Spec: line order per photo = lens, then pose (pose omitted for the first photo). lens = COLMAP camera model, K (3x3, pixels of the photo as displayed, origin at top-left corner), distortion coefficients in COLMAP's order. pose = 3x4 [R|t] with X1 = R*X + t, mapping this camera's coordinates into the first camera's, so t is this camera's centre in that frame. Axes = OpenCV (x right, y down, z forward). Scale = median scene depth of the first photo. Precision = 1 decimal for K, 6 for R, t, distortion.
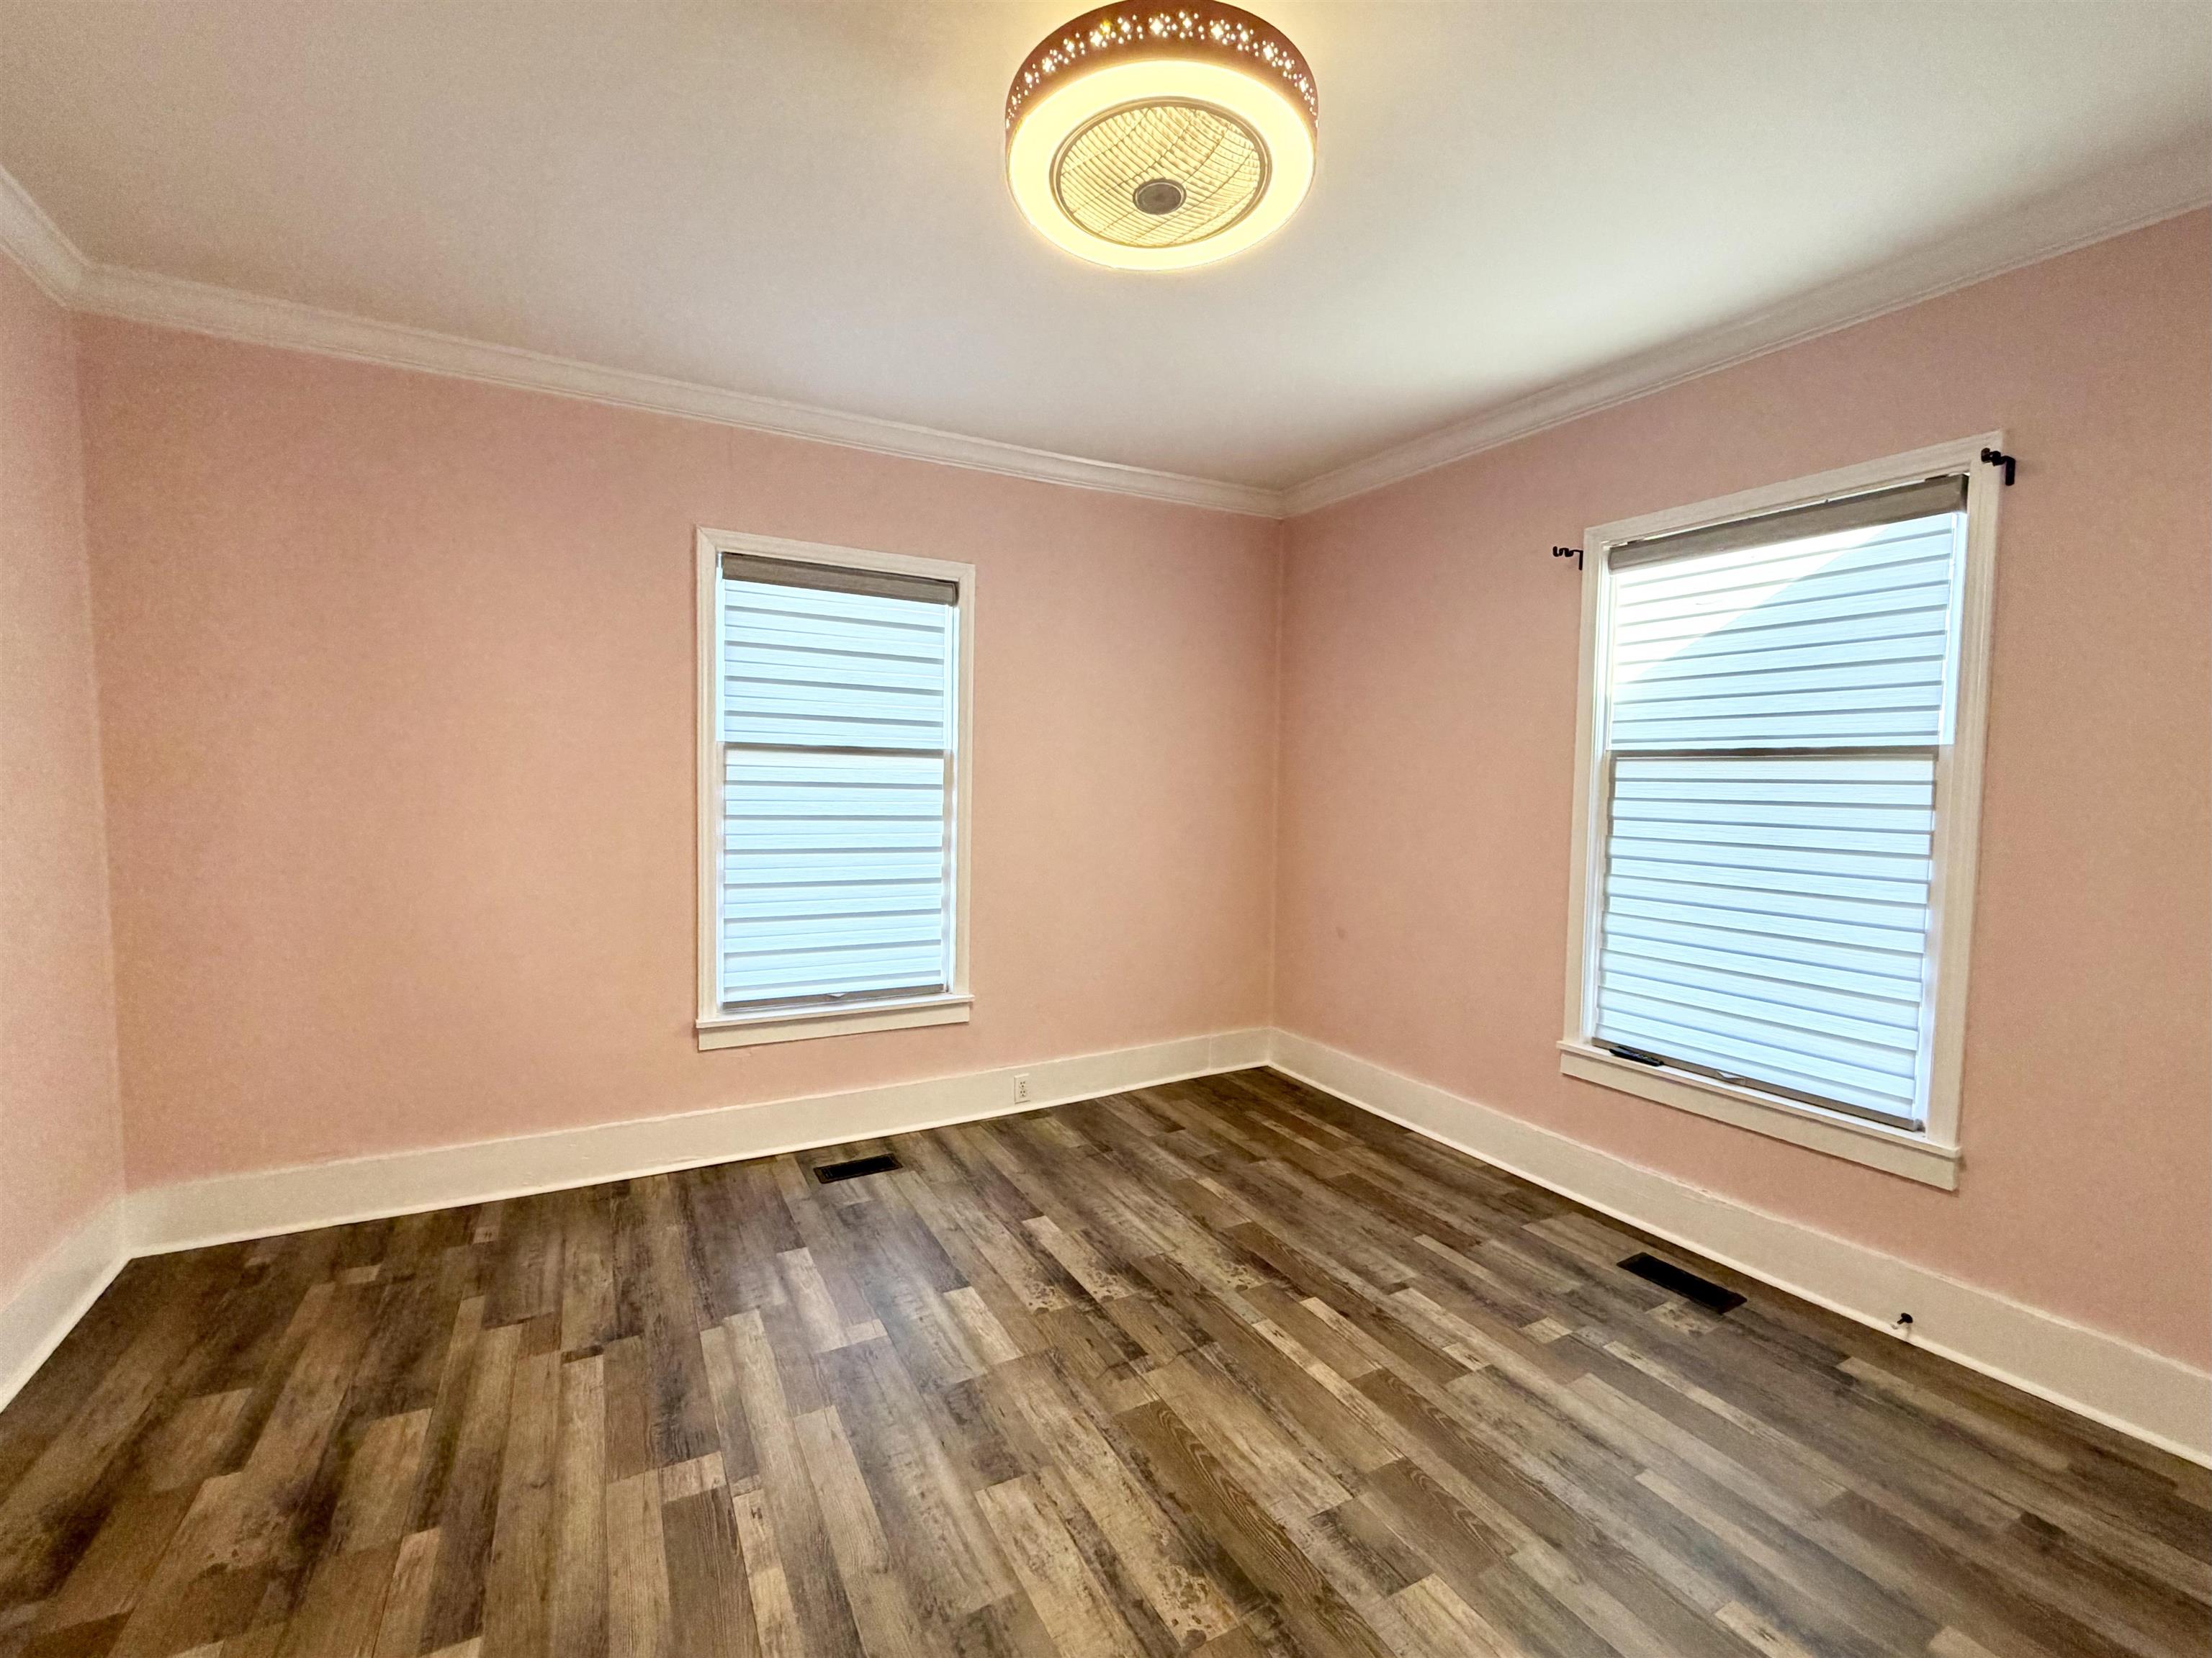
lens RADIAL K [[916.8, 0, 1074.0], [0, 916.8, 830.7], [0, 0, 1]] dist [0.001564, 0.000779]
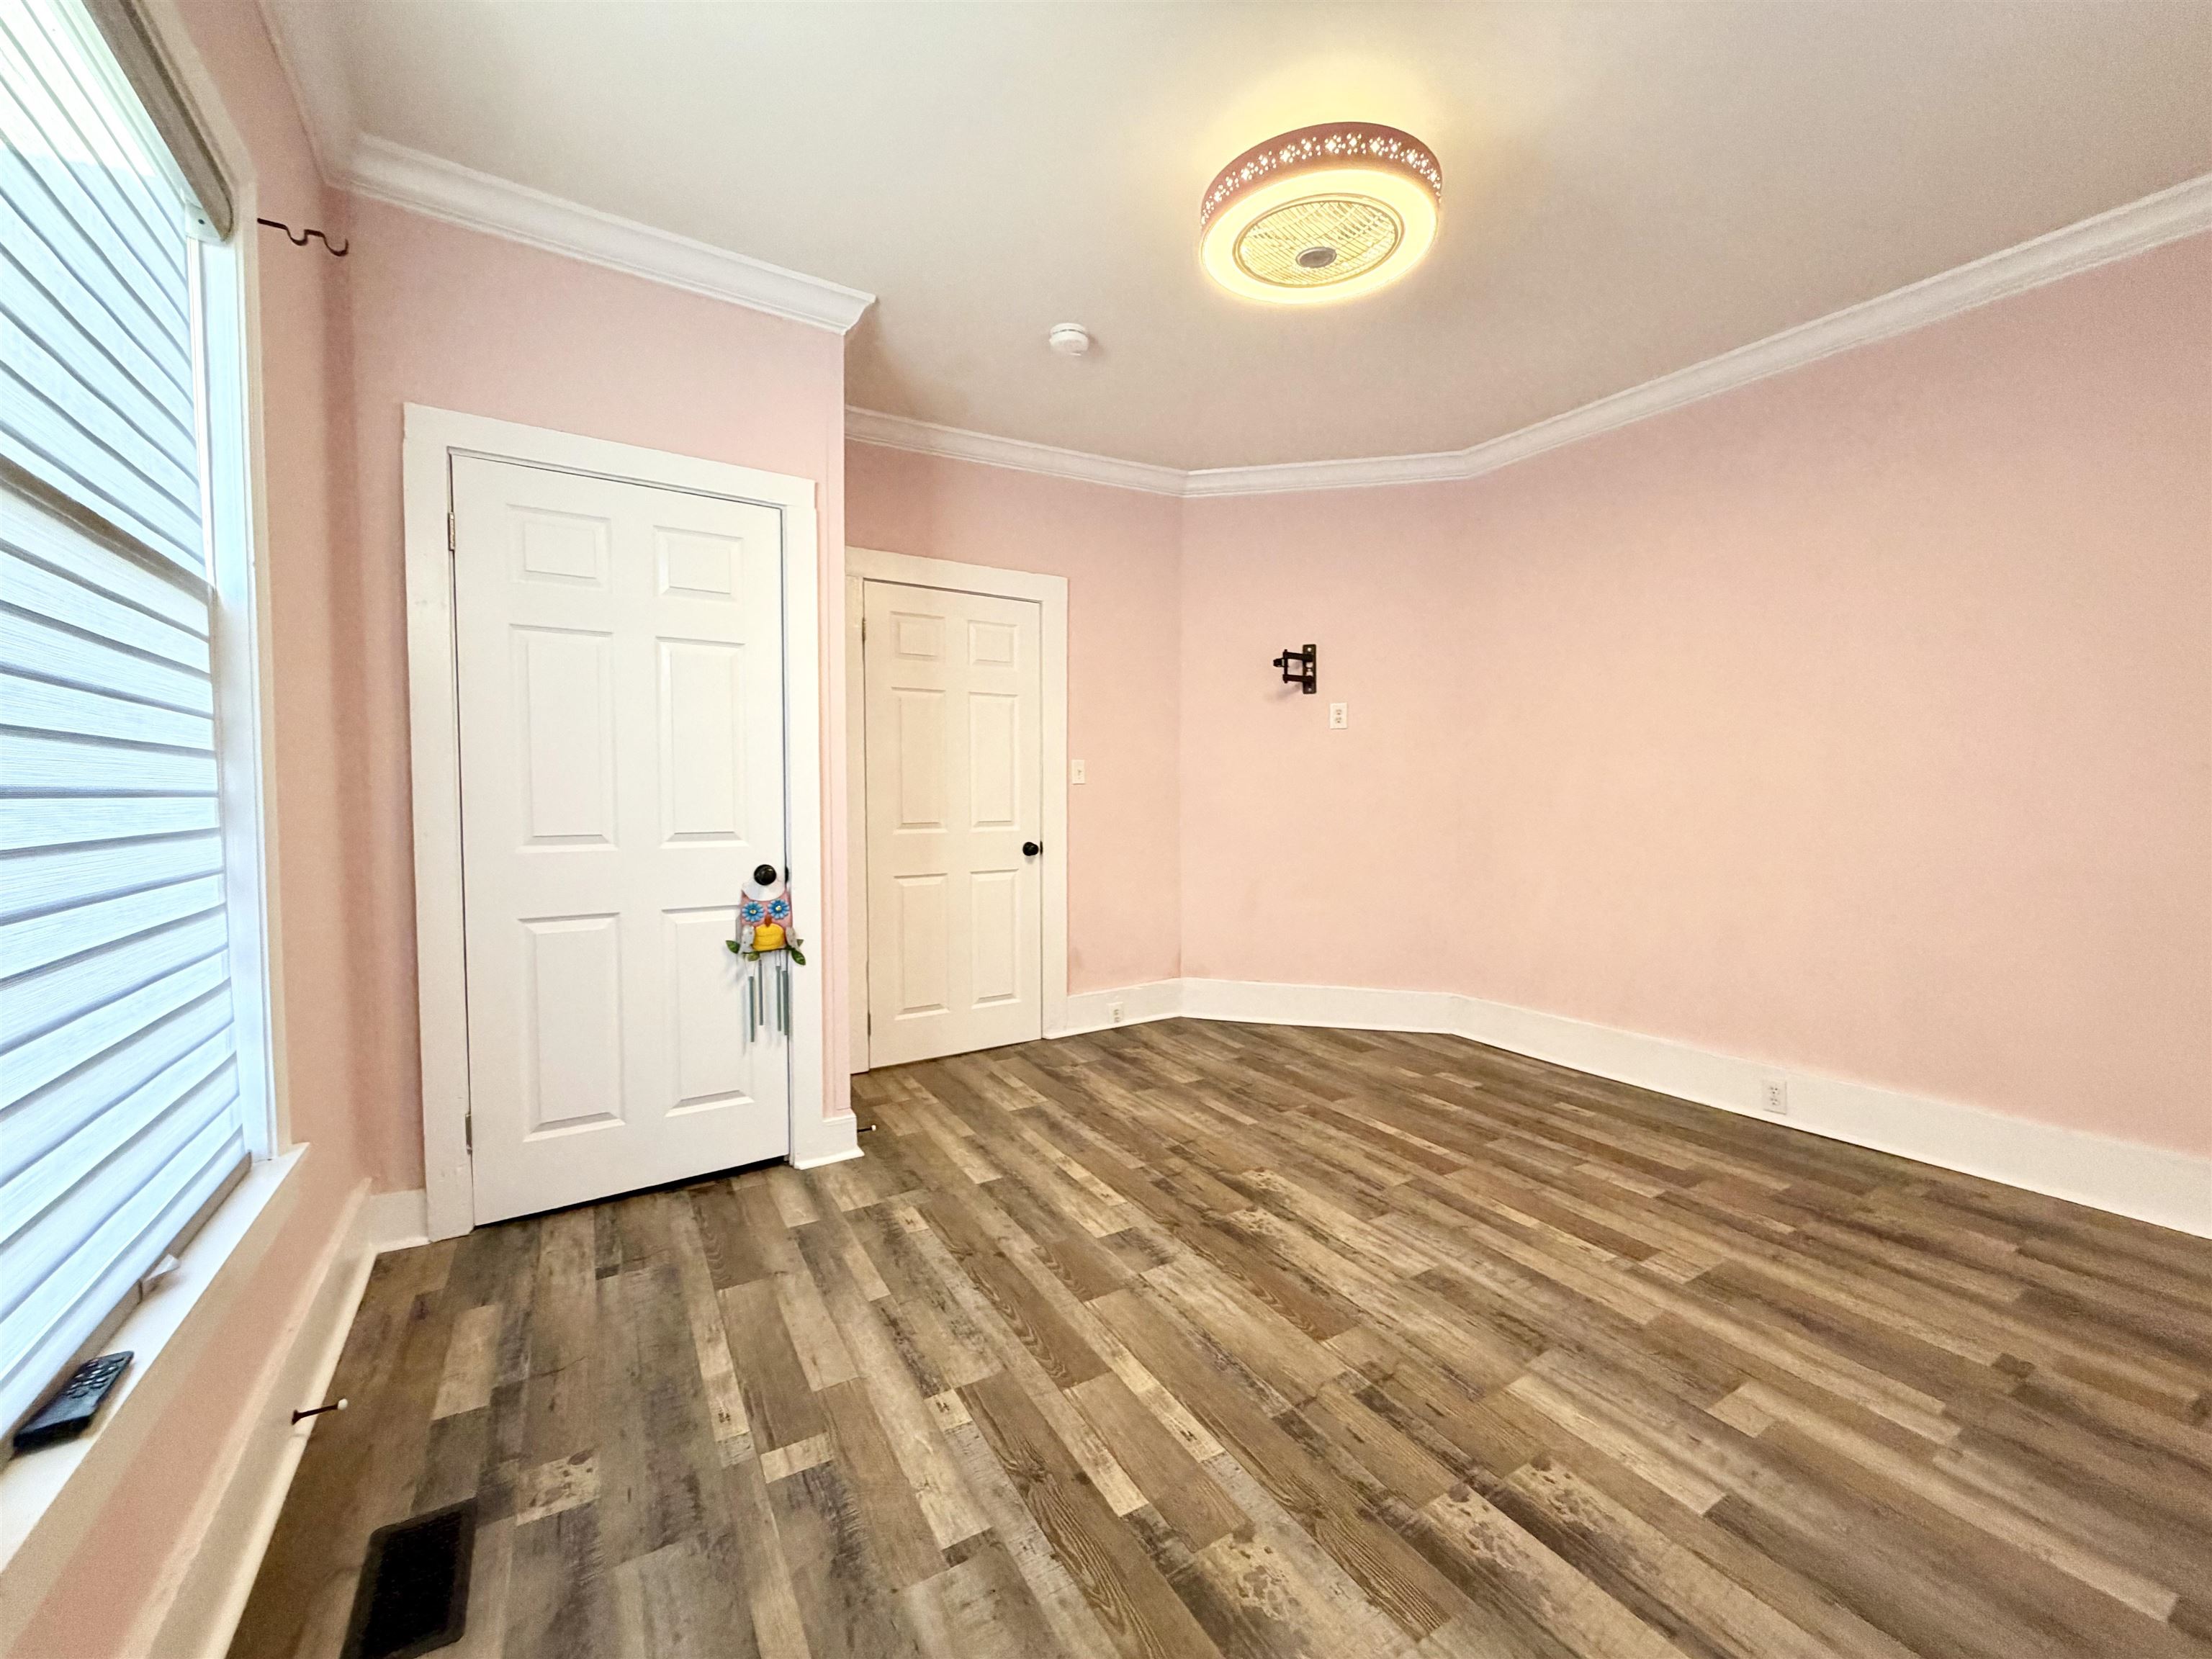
lens RADIAL K [[895.1, 0, 1106.0], [0, 895.1, 829.5], [0, 0, 1]] dist [0.002351, 0.000163]
pose [[-0.997070, -0.006168, -0.076243, 0.378037], [-0.013354, 0.995473, 0.094100, 0.018155], [0.075318, 0.094843, -0.992639, 1.812968]]
